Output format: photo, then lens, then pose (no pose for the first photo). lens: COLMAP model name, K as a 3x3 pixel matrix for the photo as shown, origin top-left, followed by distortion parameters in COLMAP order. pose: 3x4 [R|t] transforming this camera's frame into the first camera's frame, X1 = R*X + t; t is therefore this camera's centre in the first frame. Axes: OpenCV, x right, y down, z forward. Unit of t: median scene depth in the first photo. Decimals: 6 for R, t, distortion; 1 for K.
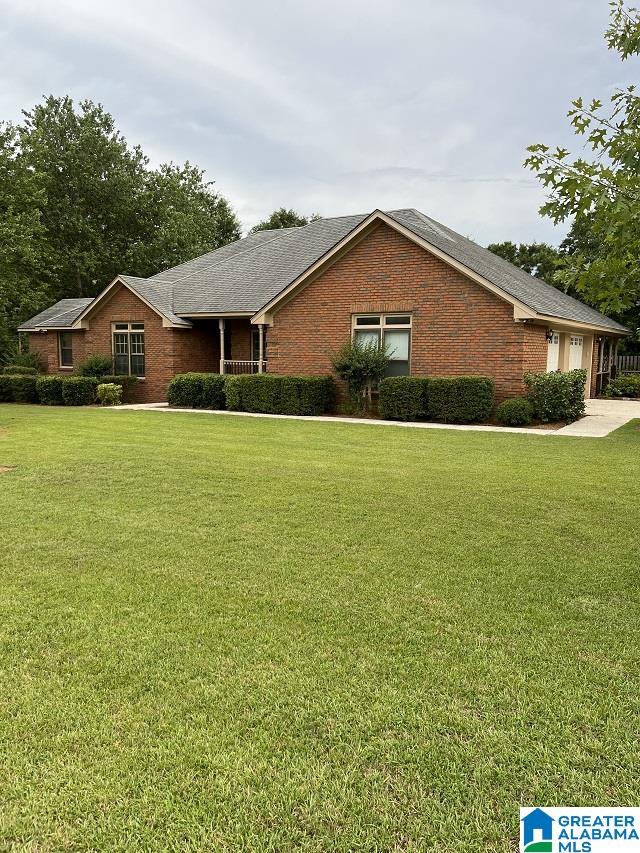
lens RADIAL K [[647.2, 0, 320.0], [0, 647.2, 426.5], [0, 0, 1]] dist [0.002943, 0.001050]
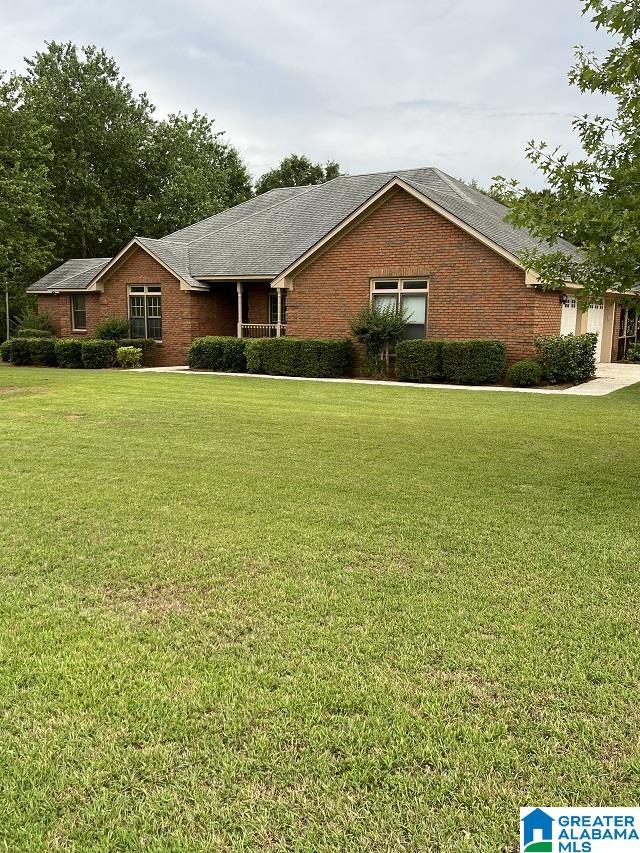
lens RADIAL K [[726.8, 0, 320.0], [0, 726.8, 426.5], [0, 0, 1]] dist [0.034427, -0.050733]
pose [[0.999814, 0.004050, -0.018830, -0.006132], [-0.003306, 0.999218, 0.039407, 0.011672], [0.018975, -0.039337, 0.999046, -0.126175]]
